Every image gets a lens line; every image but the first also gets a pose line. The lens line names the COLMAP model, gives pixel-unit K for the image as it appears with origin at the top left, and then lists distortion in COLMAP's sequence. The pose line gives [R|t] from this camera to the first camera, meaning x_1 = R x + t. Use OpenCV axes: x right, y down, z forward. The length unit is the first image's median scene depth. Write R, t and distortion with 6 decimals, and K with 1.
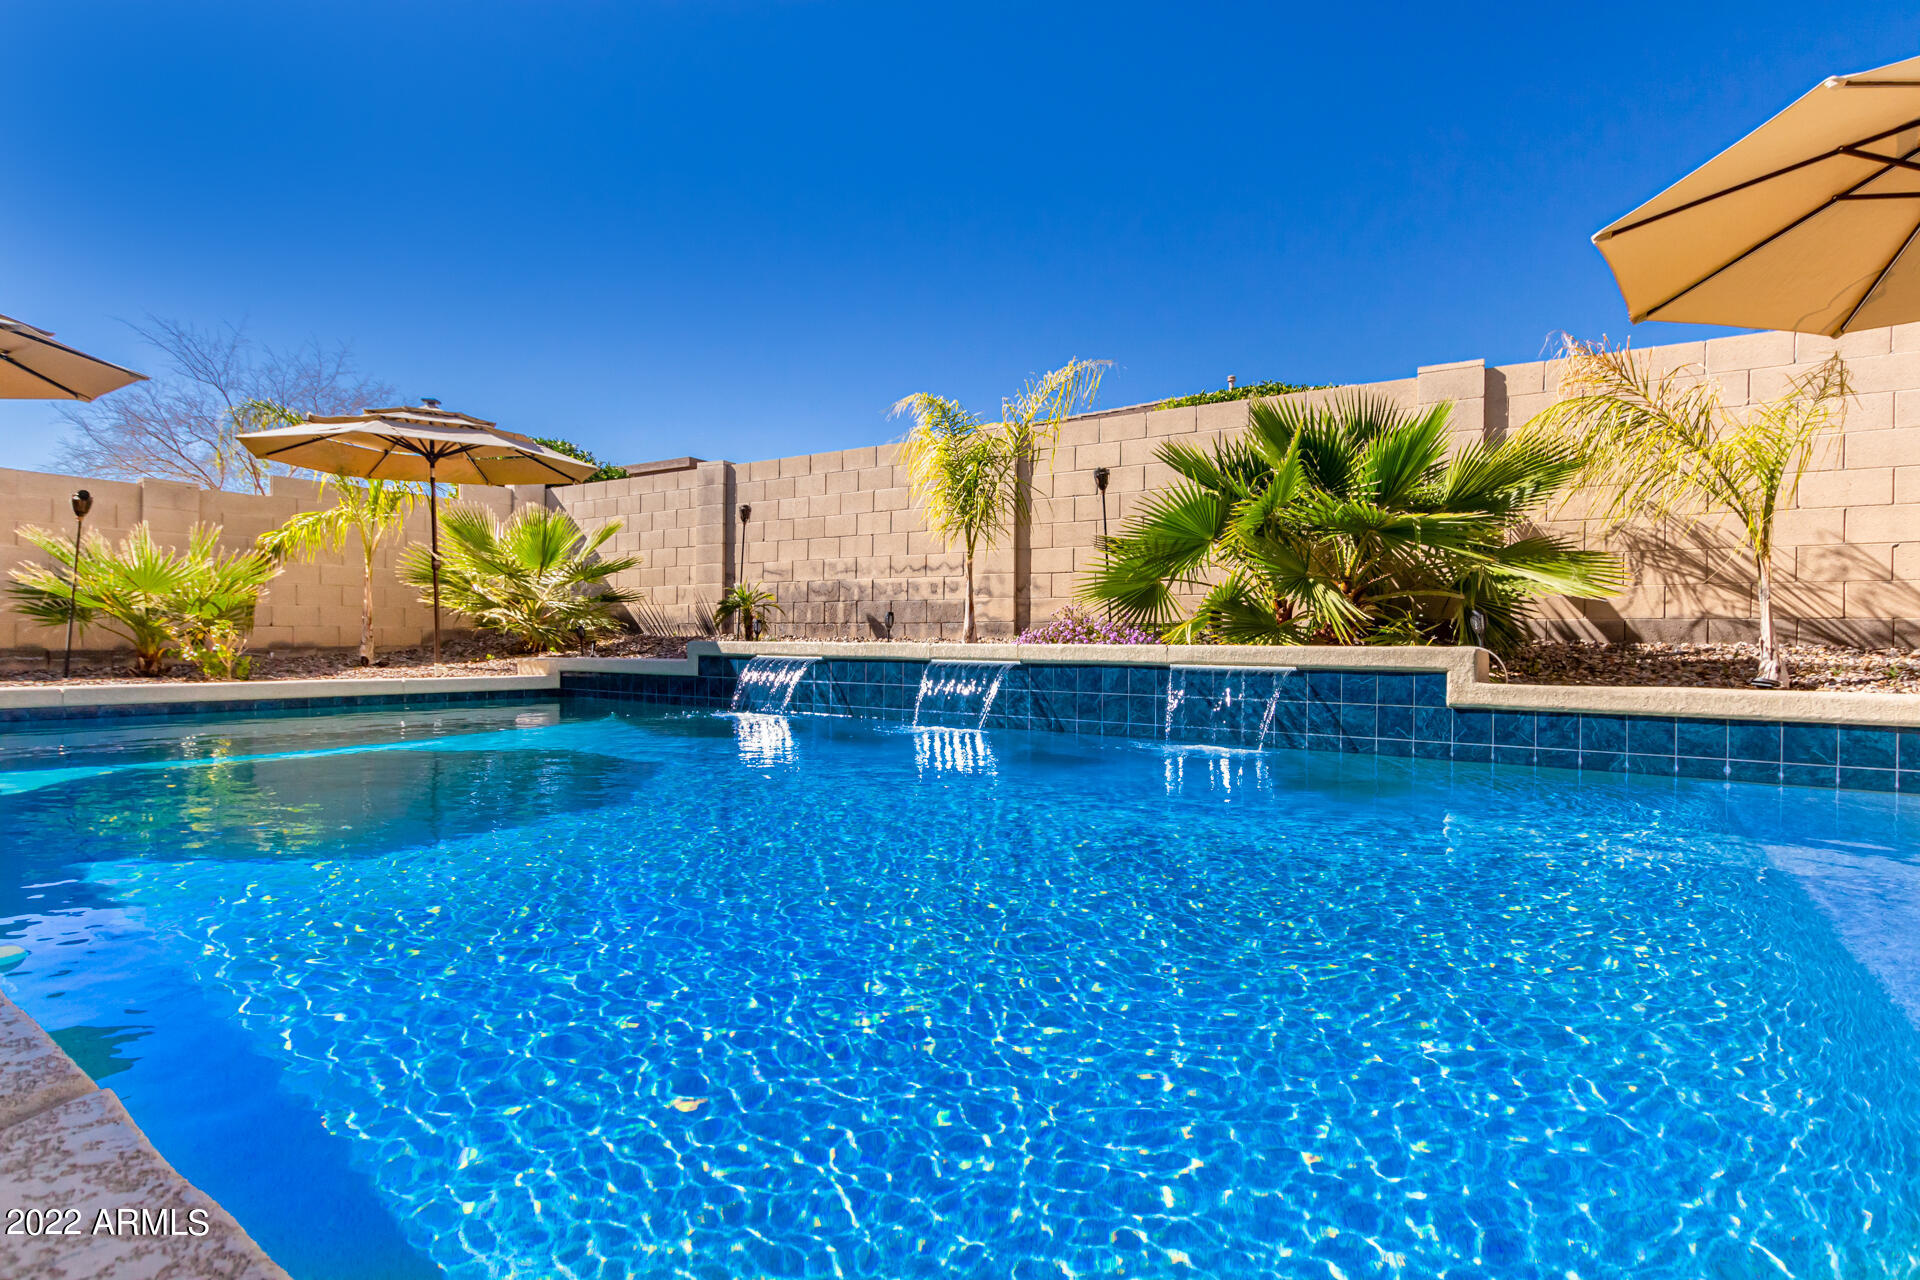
lens RADIAL K [[884.6, 0, 945.4], [0, 884.6, 642.6], [0, 0, 1]] dist [0.013859, 0.001021]
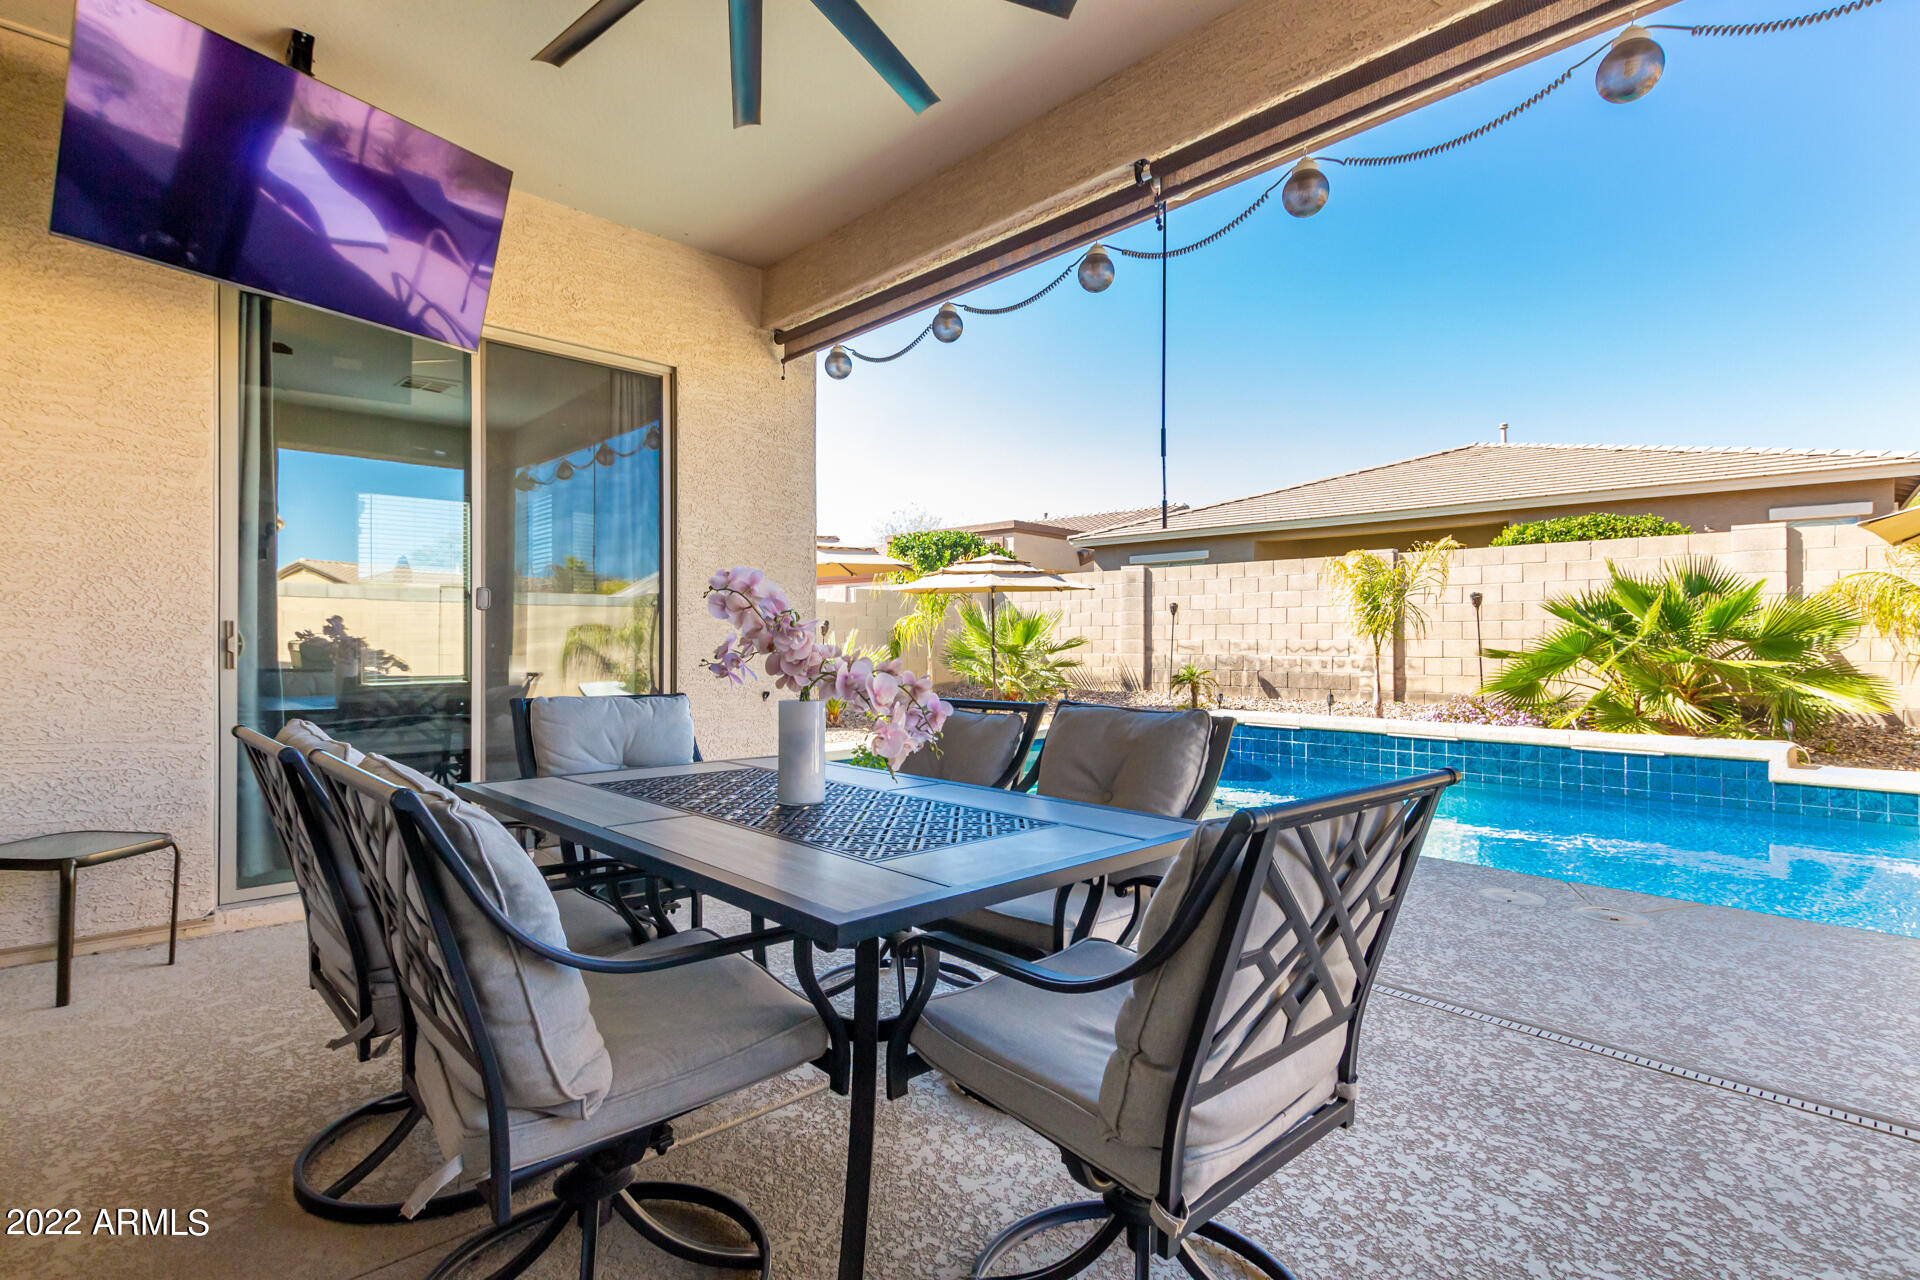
lens RADIAL K [[884.6, 0, 949.2], [0, 884.6, 649.8], [0, 0, 1]] dist [0.013859, 0.001021]
pose [[0.978904, -0.004587, -0.204269, -0.372097], [0.006240, 0.999953, 0.007452, -0.119662], [0.204225, -0.008570, 0.978886, -0.599793]]
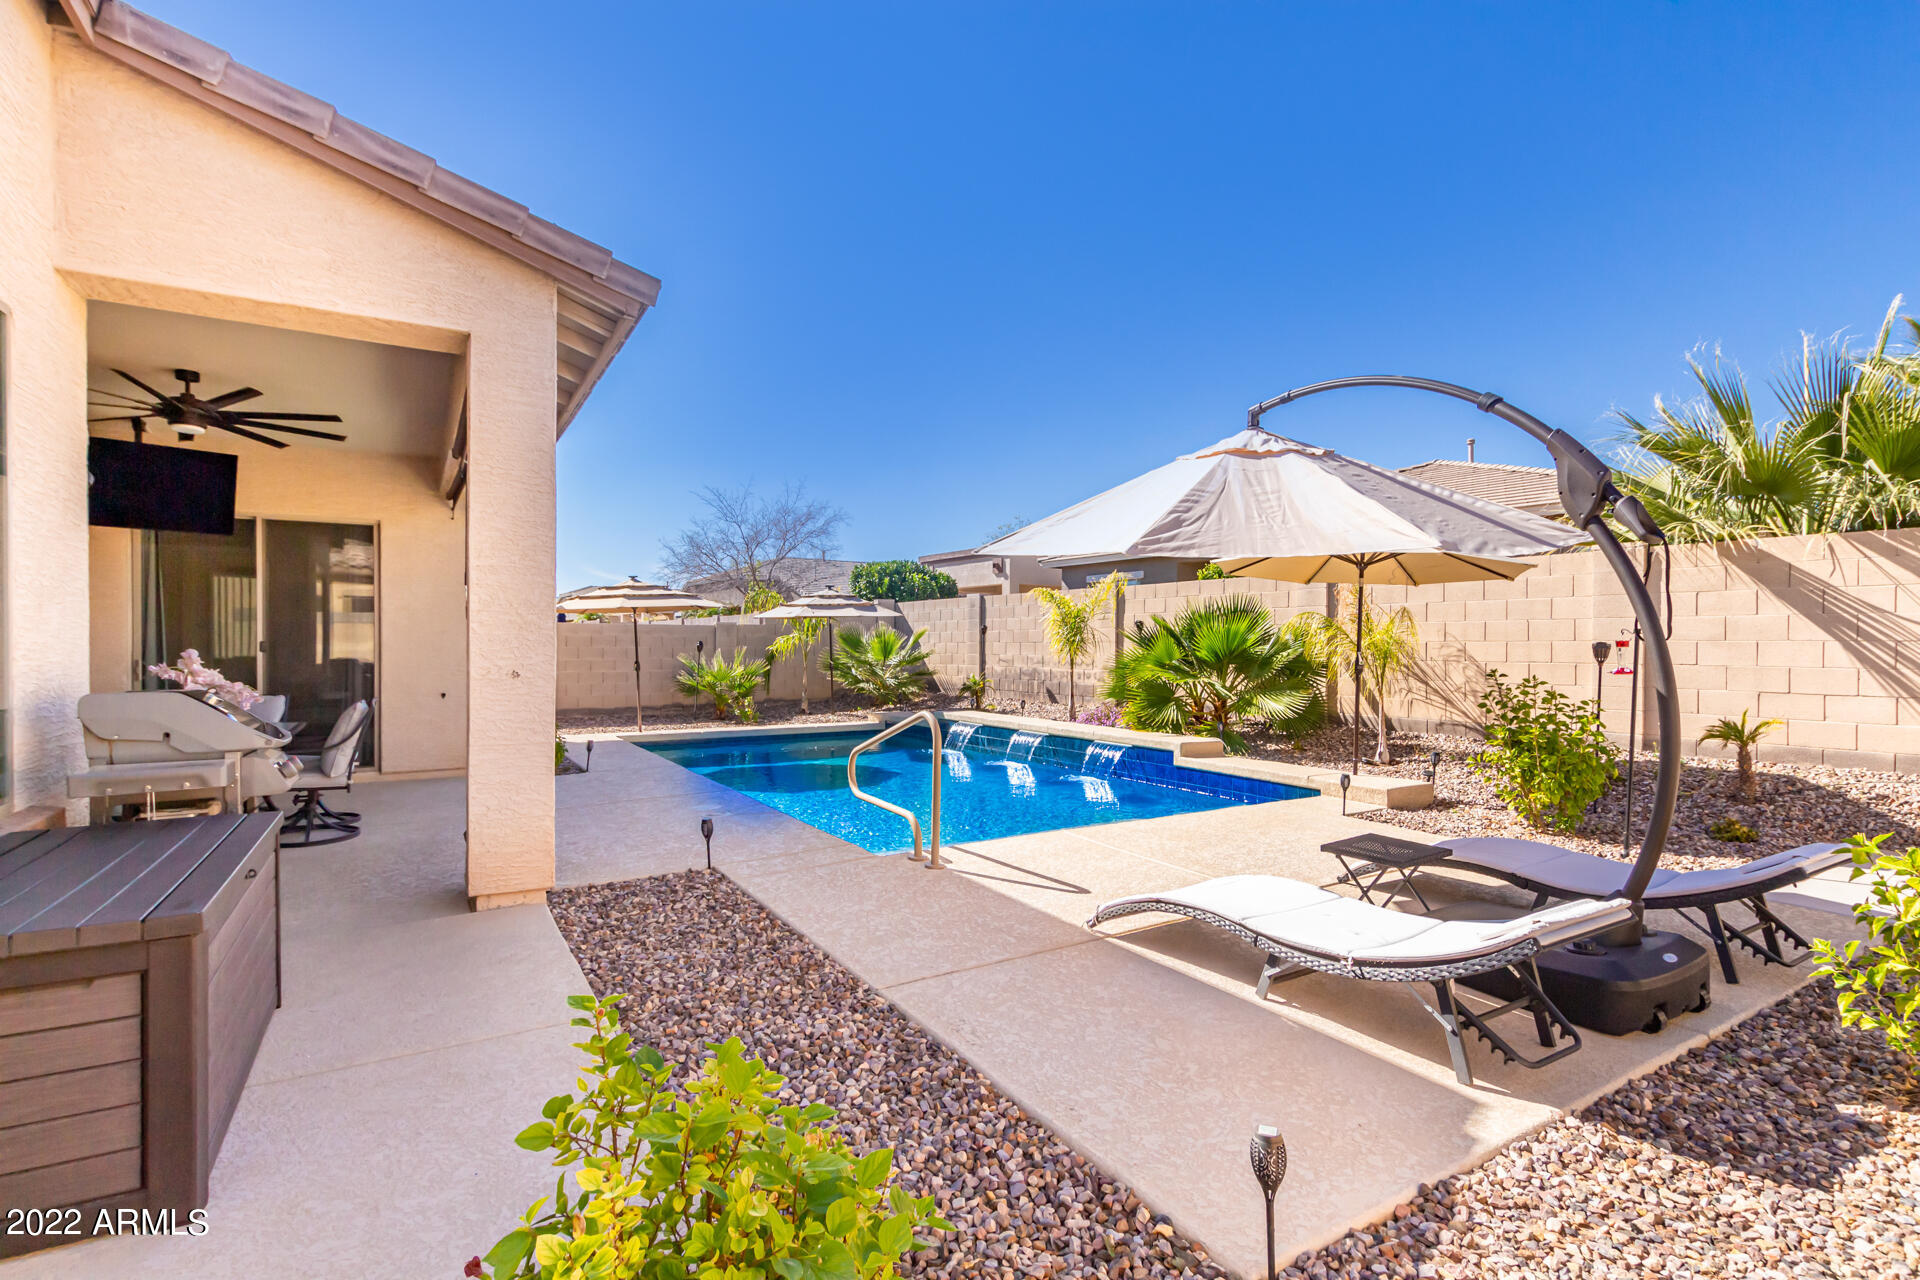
lens RADIAL K [[884.6, 0, 965.7], [0, 884.6, 641.8], [0, 0, 1]] dist [0.013859, 0.001021]
pose [[0.913308, -0.009450, -0.407161, 0.588479], [0.007338, 0.999950, -0.006749, -0.142248], [0.407204, 0.003177, 0.913332, -0.798692]]
